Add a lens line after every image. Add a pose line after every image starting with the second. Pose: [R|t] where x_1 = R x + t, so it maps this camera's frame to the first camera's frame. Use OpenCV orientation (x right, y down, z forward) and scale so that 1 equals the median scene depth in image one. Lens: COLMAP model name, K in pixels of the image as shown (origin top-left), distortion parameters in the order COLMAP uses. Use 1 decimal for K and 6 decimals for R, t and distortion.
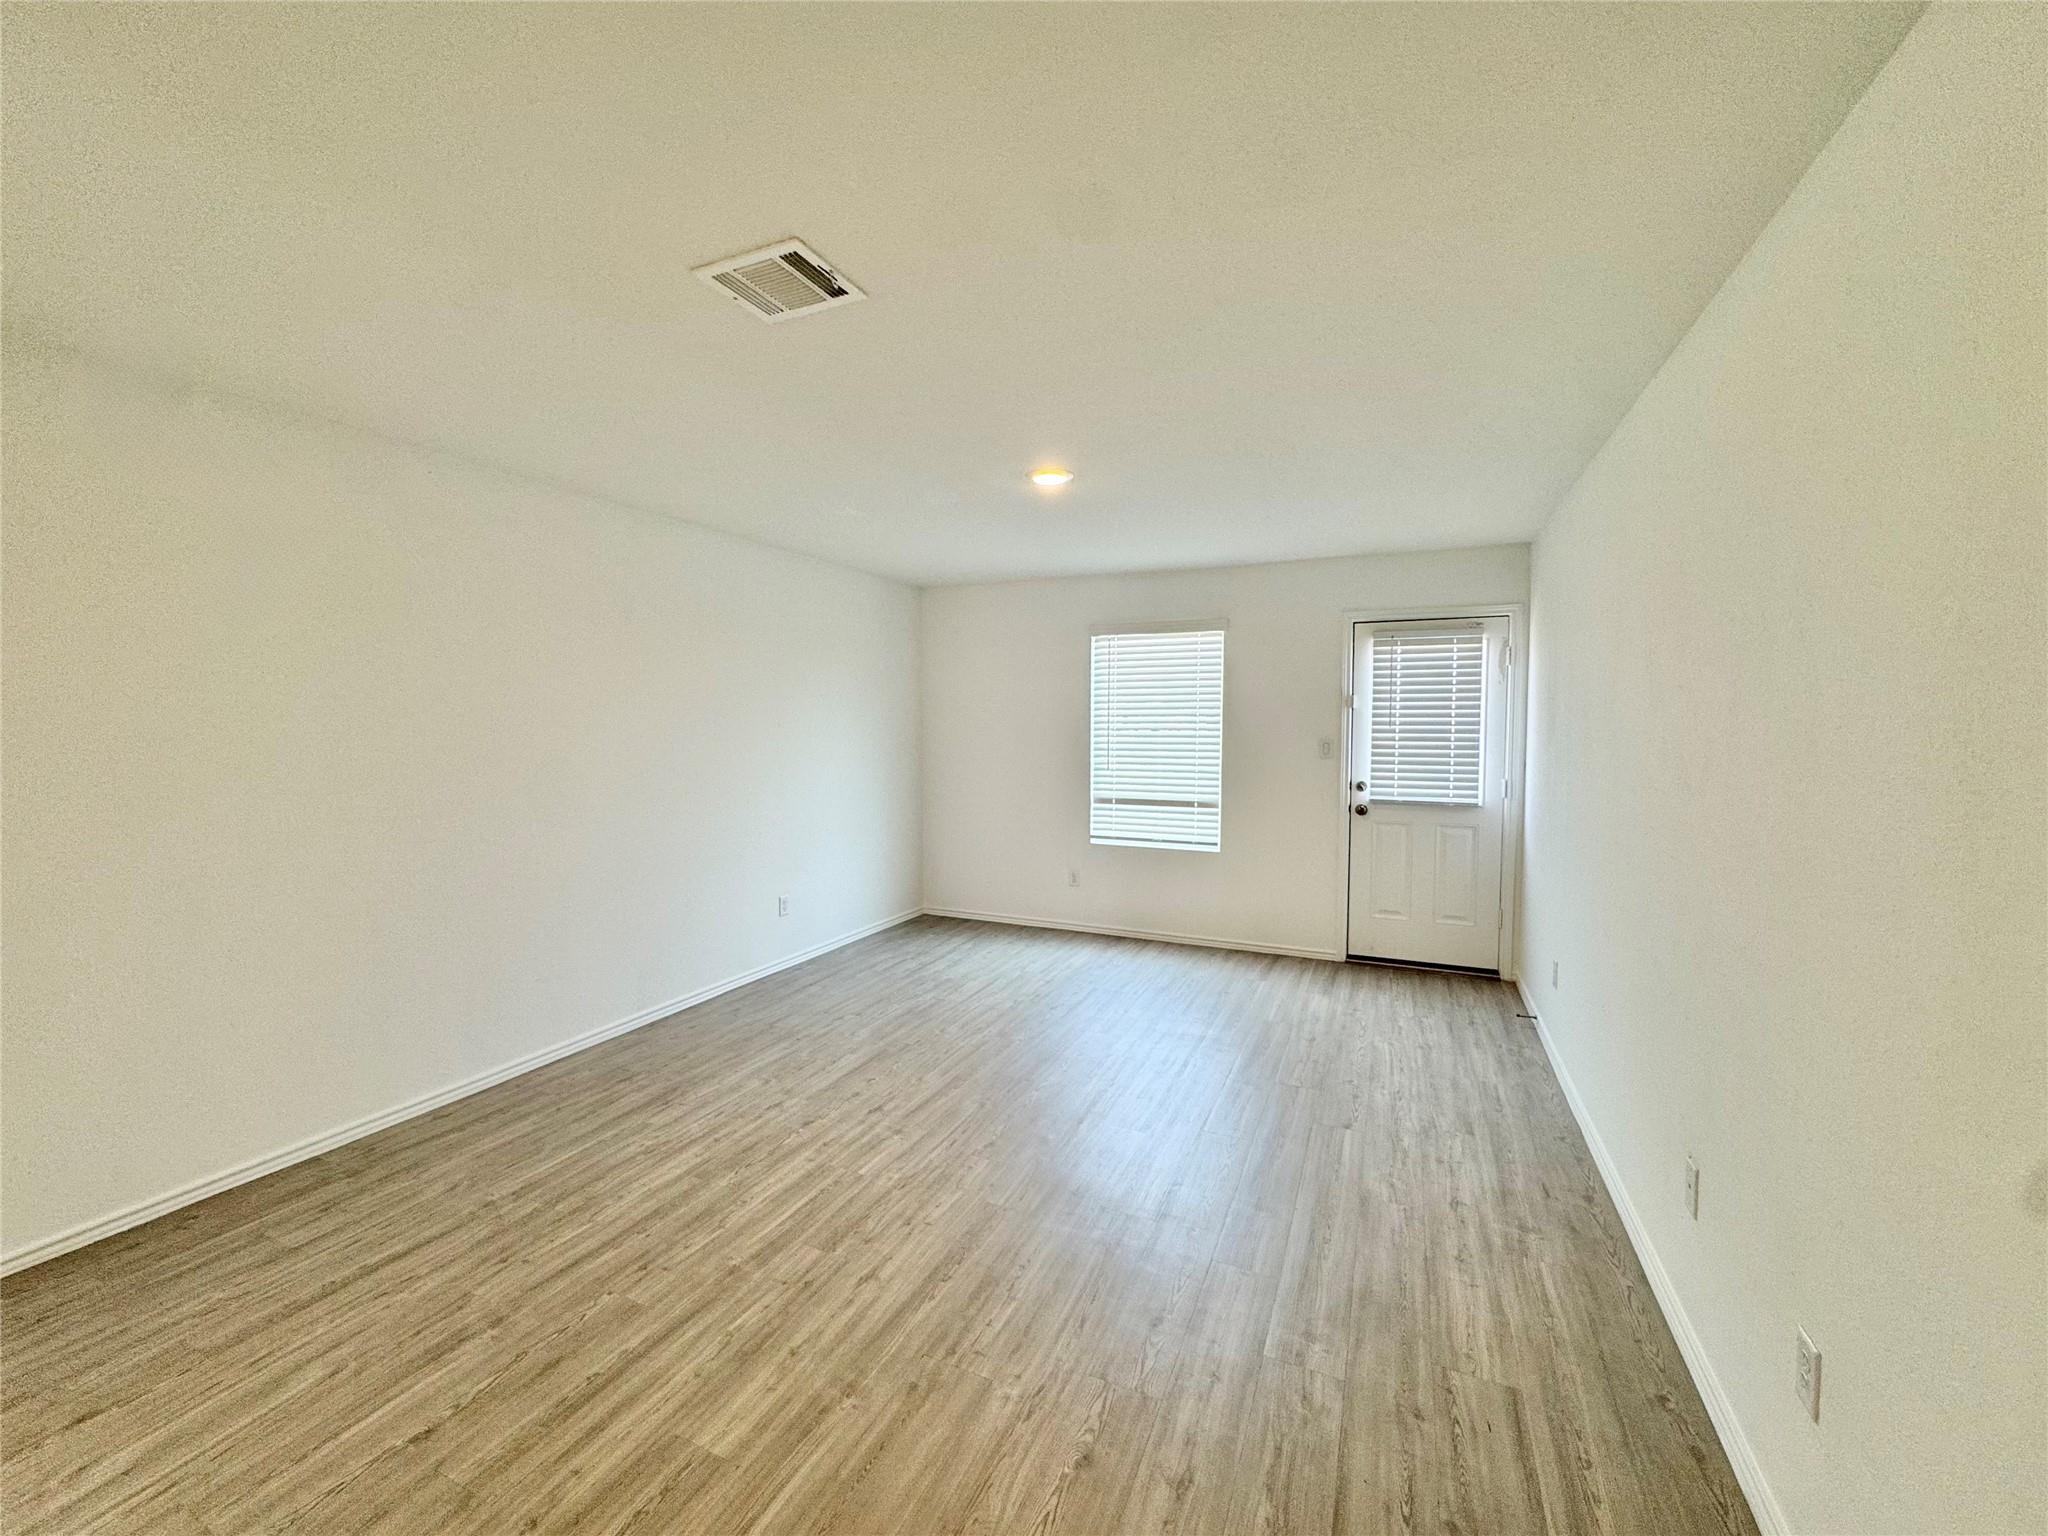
lens RADIAL K [[817.2, 0, 1024.0], [0, 817.2, 768.0], [0, 0, 1]] dist [-0.002145, 0.000285]
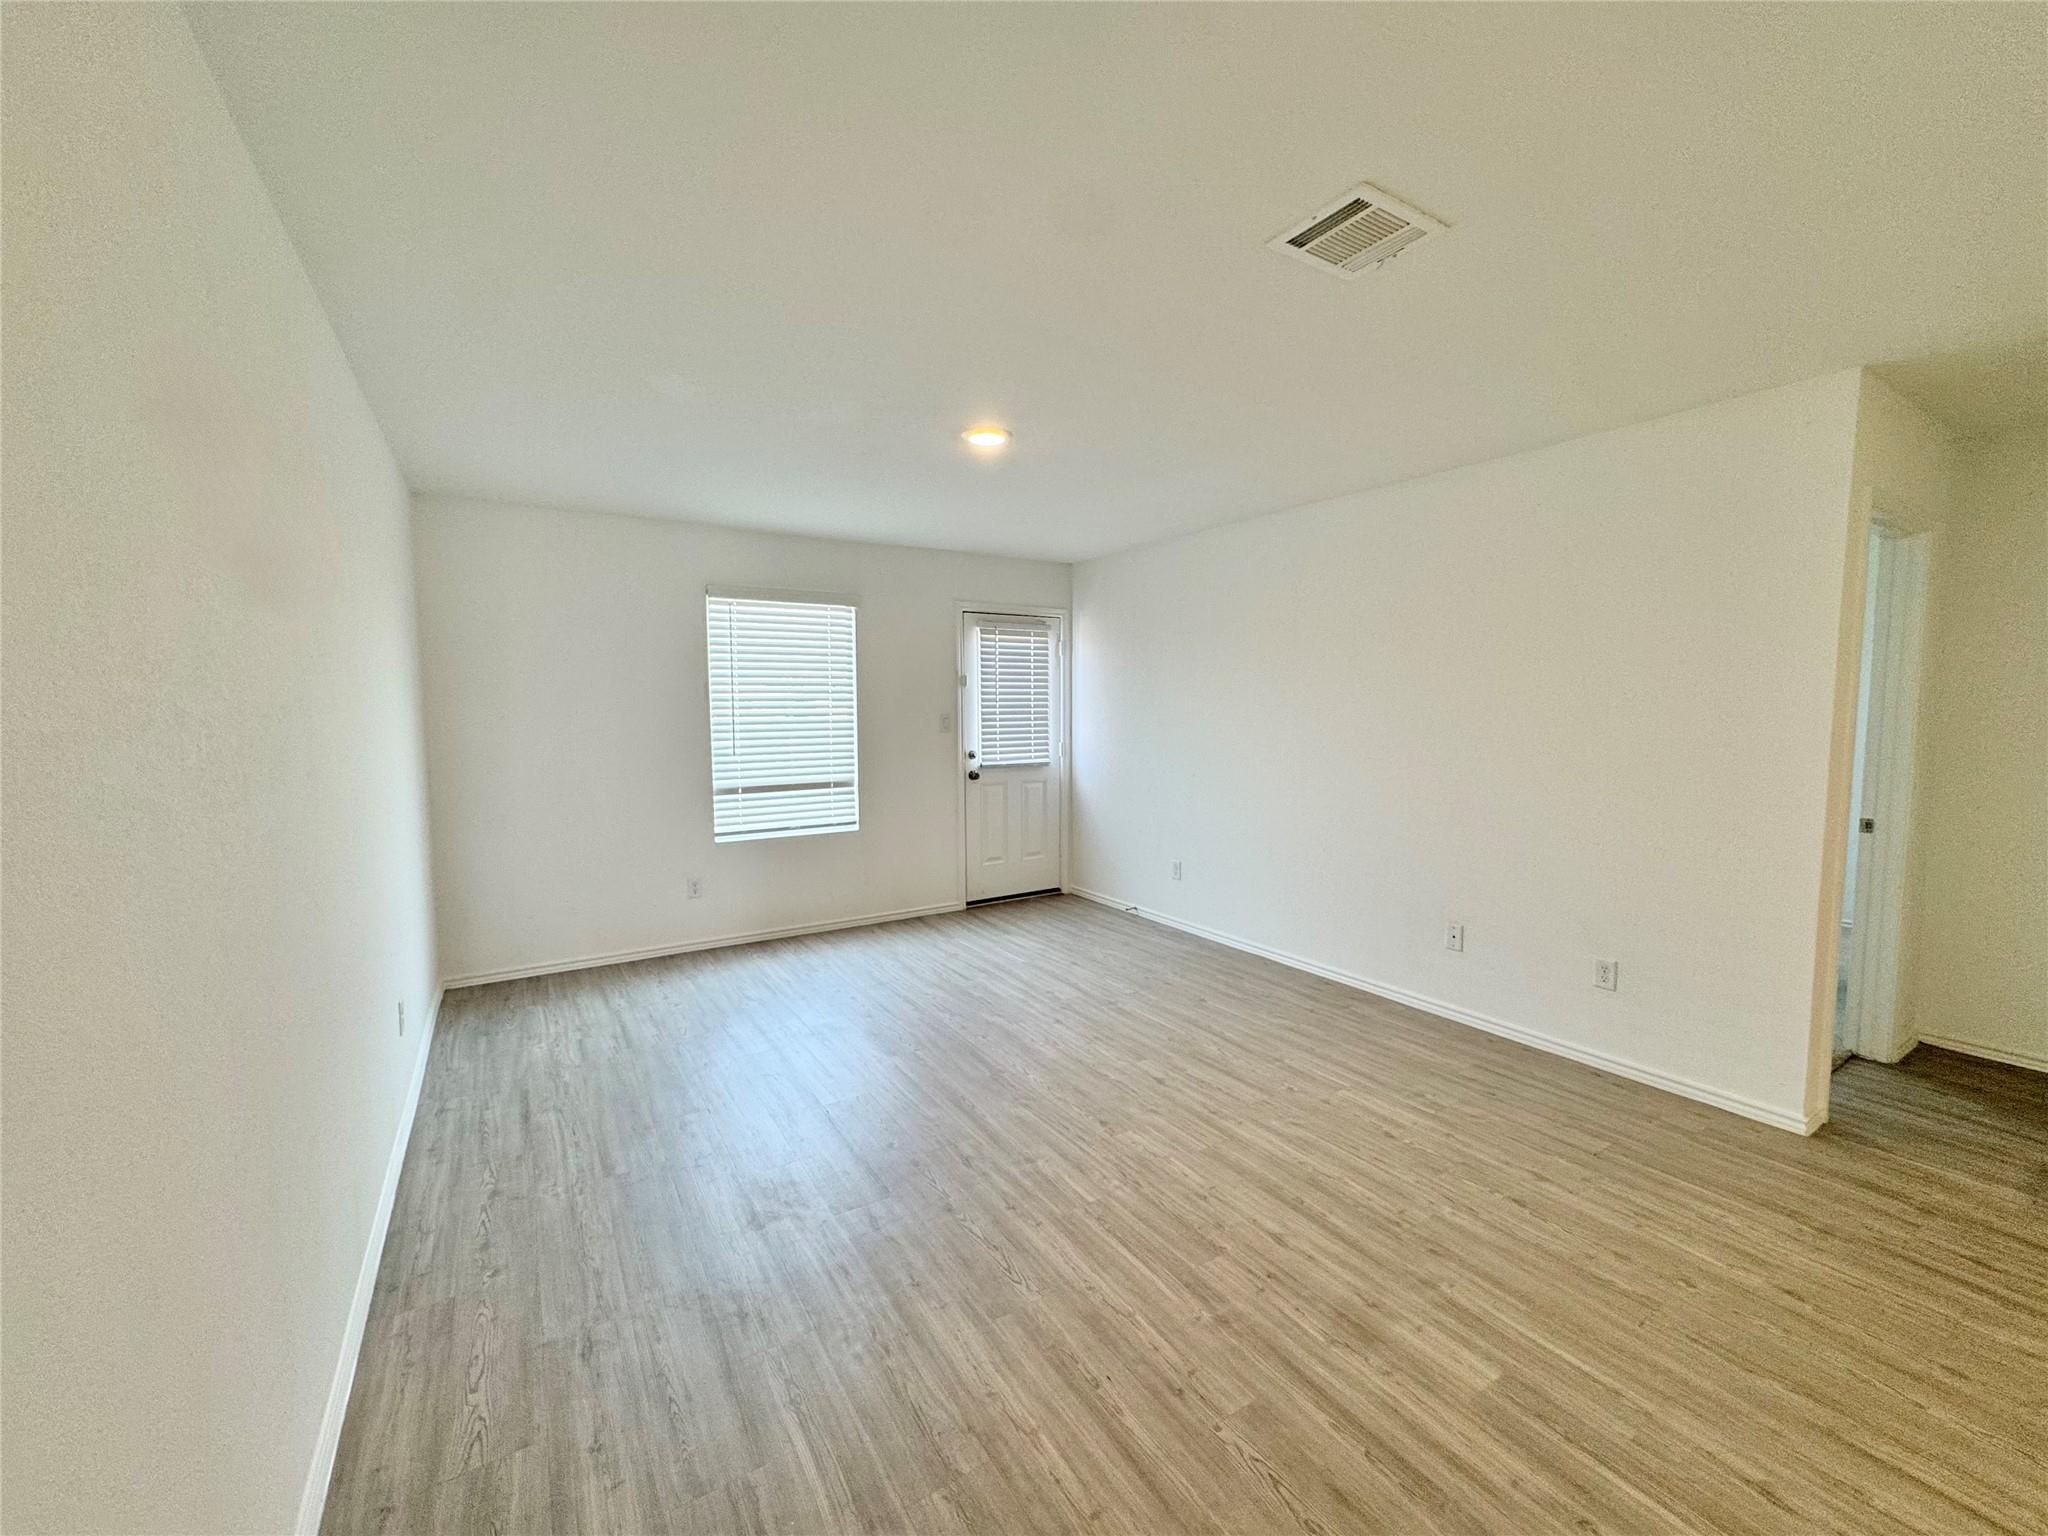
lens RADIAL K [[816.4, 0, 1024.0], [0, 816.4, 768.0], [0, 0, 1]] dist [-0.004818, 0.000383]
pose [[0.546912, -0.070463, 0.834220, -0.547234], [0.051843, 0.997390, 0.050258, -0.014156], [-0.835583, 0.015762, 0.549137, 0.325682]]
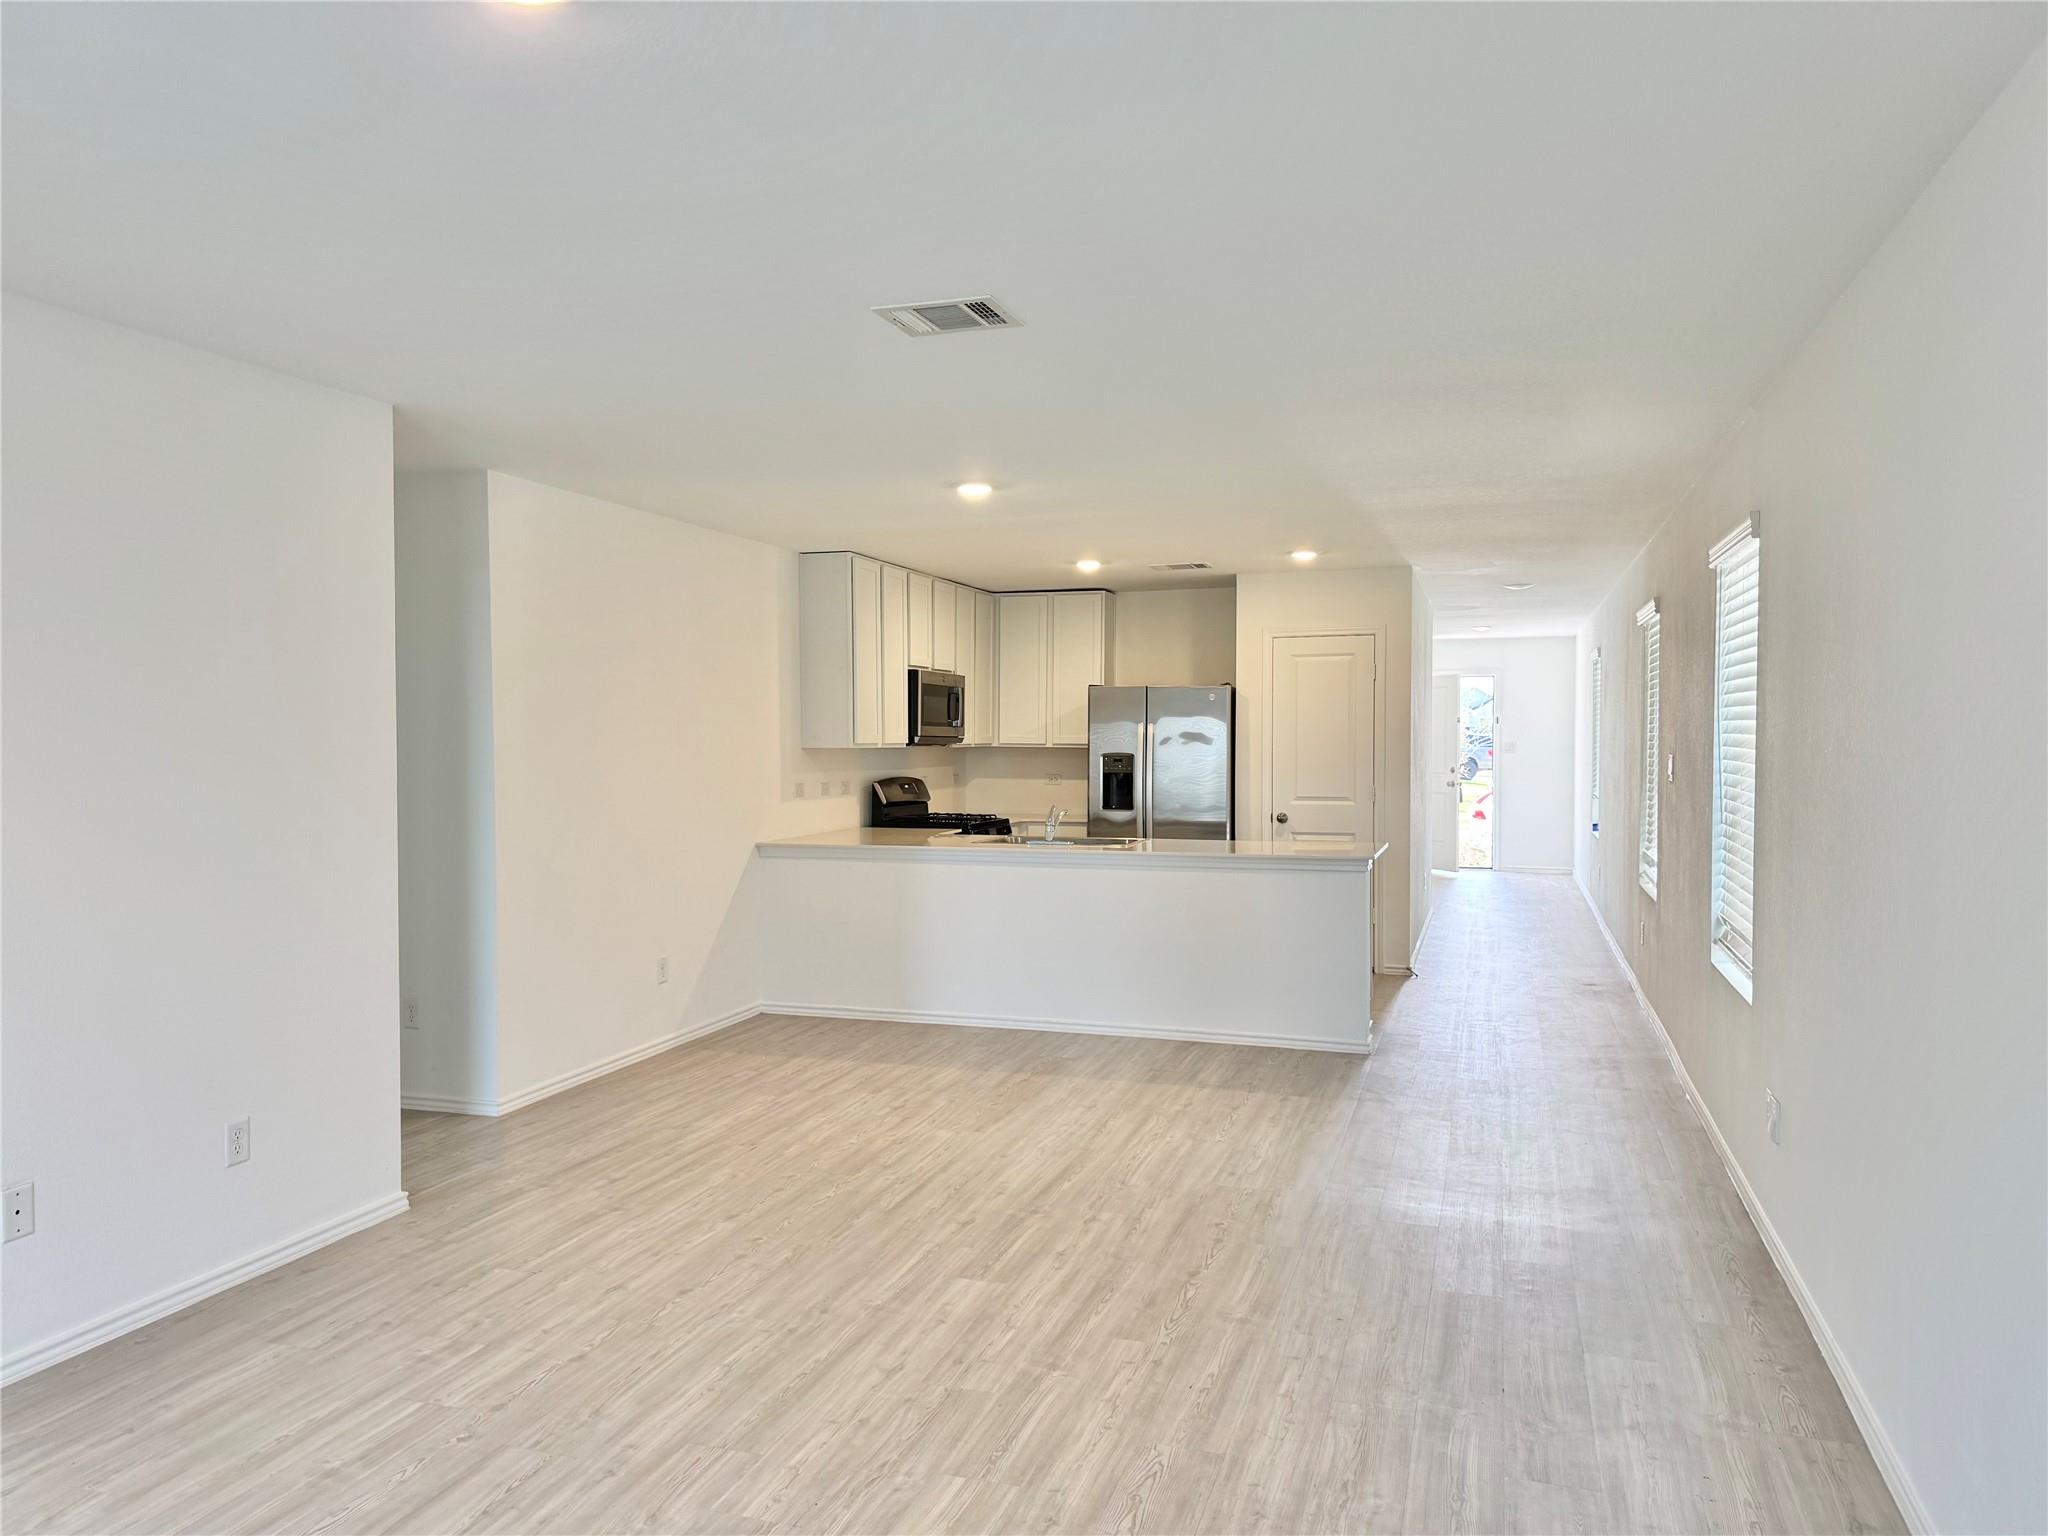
lens RADIAL K [[1425.5, 0, 1028.0], [0, 1425.5, 771.6], [0, 0, 1]] dist [0.003810, -0.002279]
pose [[-0.993231, 0.003676, -0.116097, -0.074416], [-0.005481, 0.996902, 0.078458, -0.062278], [0.116026, 0.078564, -0.990134, 1.155450]]
